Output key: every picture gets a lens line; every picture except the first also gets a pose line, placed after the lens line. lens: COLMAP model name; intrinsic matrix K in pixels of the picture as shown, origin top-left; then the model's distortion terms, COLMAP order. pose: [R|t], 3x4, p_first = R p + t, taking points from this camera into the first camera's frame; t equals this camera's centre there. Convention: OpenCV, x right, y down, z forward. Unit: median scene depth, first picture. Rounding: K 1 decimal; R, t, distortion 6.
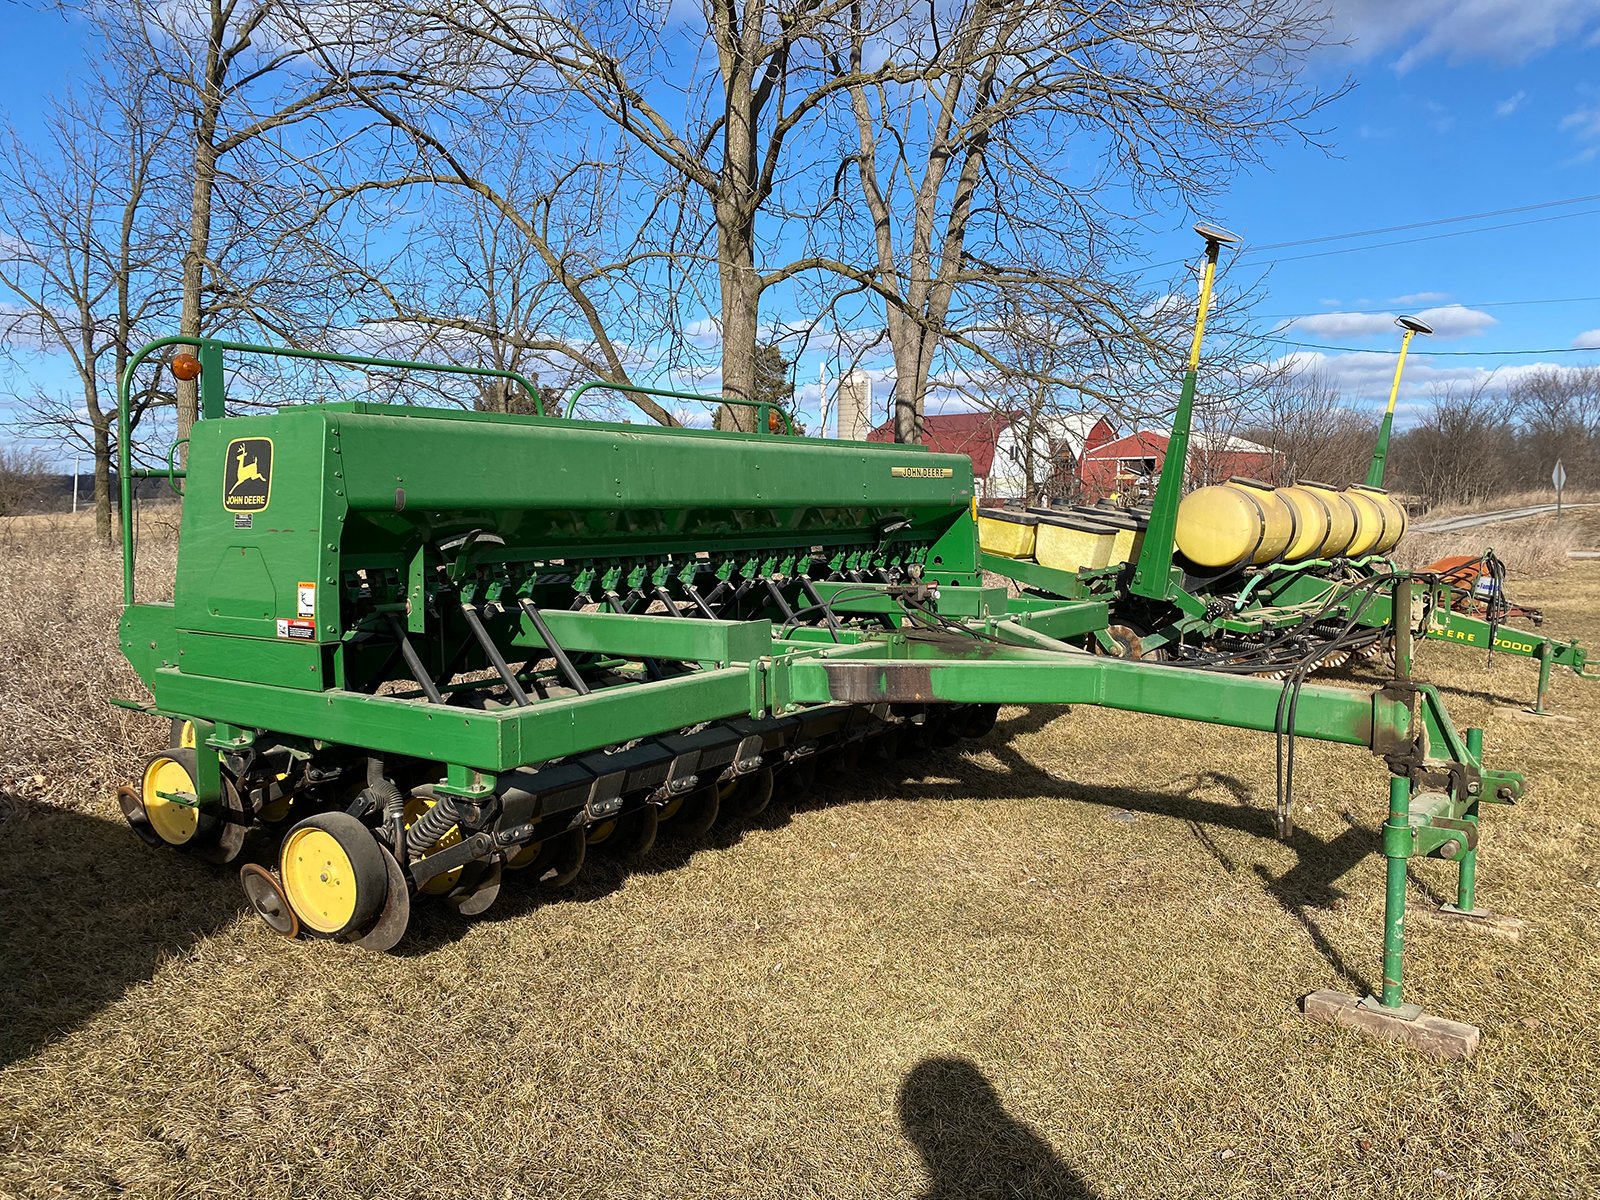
lens RADIAL K [[1233.3, 0, 800.0], [0, 1233.3, 600.0], [0, 0, 1]] dist [0.038486, -0.030299]
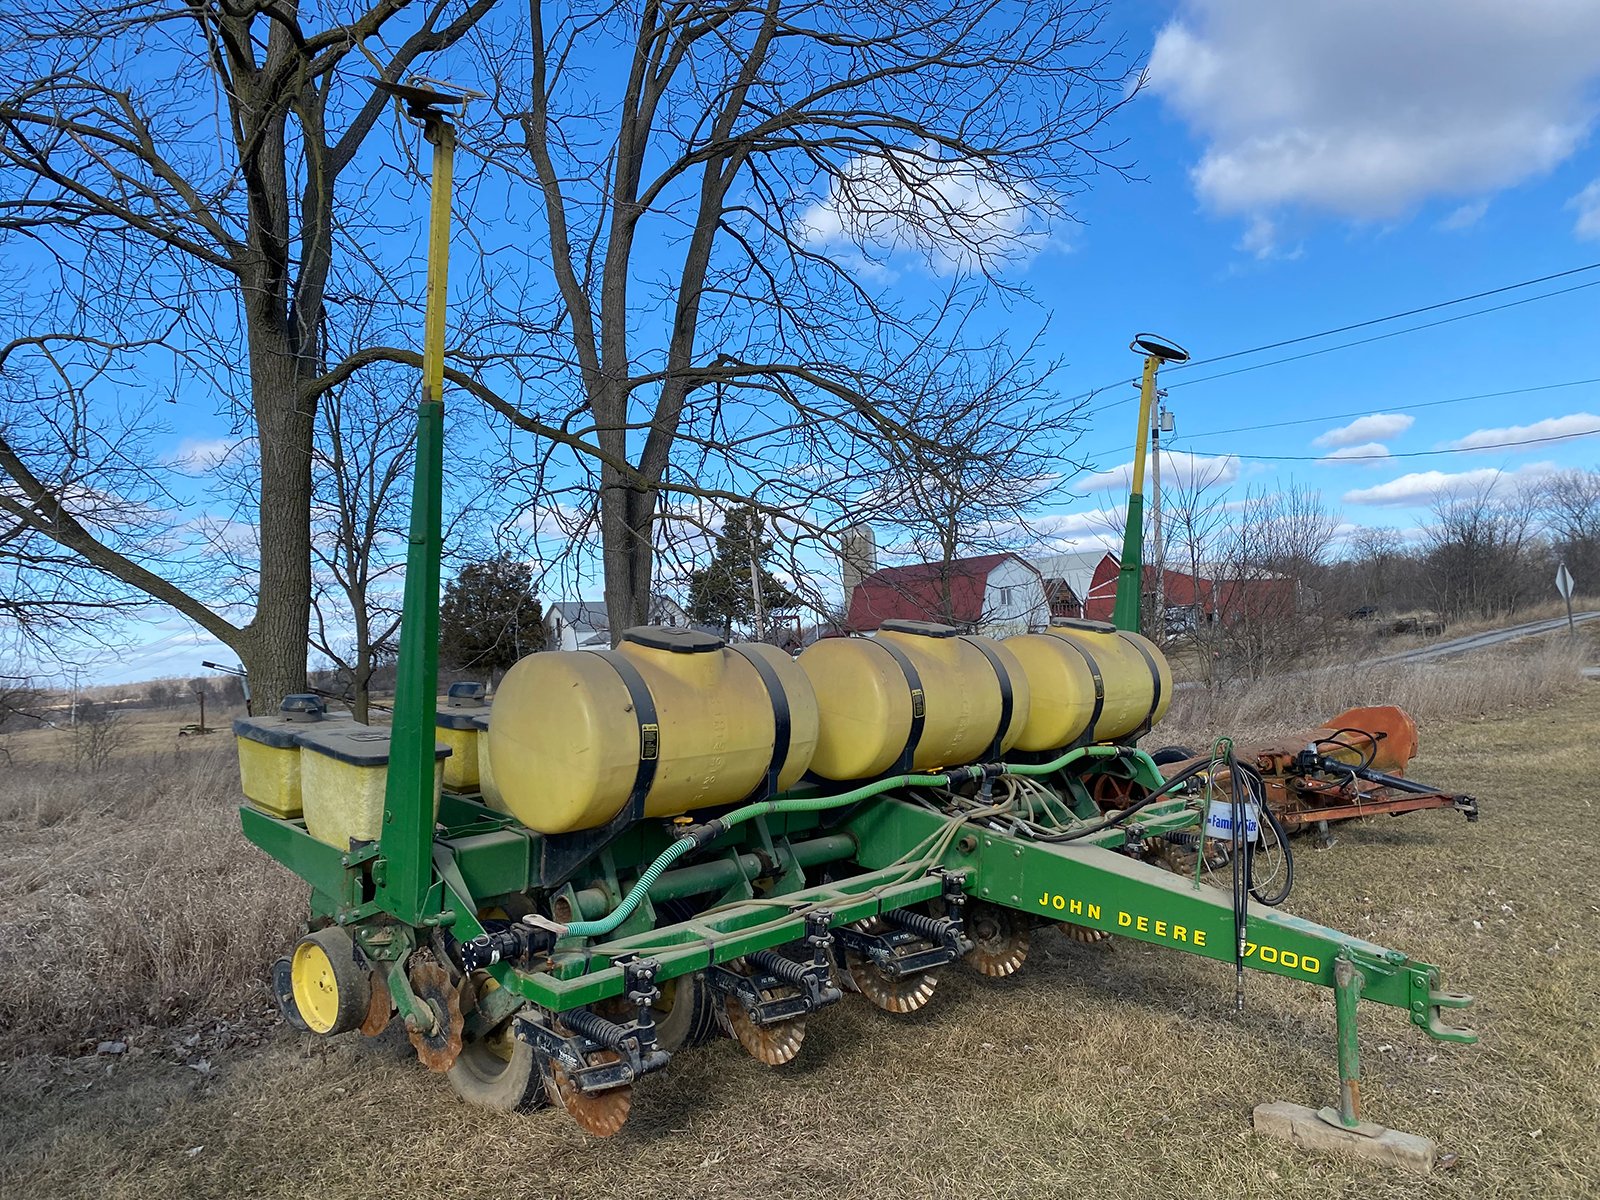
lens RADIAL K [[1233.3, 0, 800.0], [0, 1233.3, 600.0], [0, 0, 1]] dist [0.038486, -0.030299]
pose [[0.997252, -0.068713, -0.027700, 0.322687], [0.064628, 0.989640, -0.128199, -0.034668], [0.036222, 0.126057, 0.991362, 0.408488]]
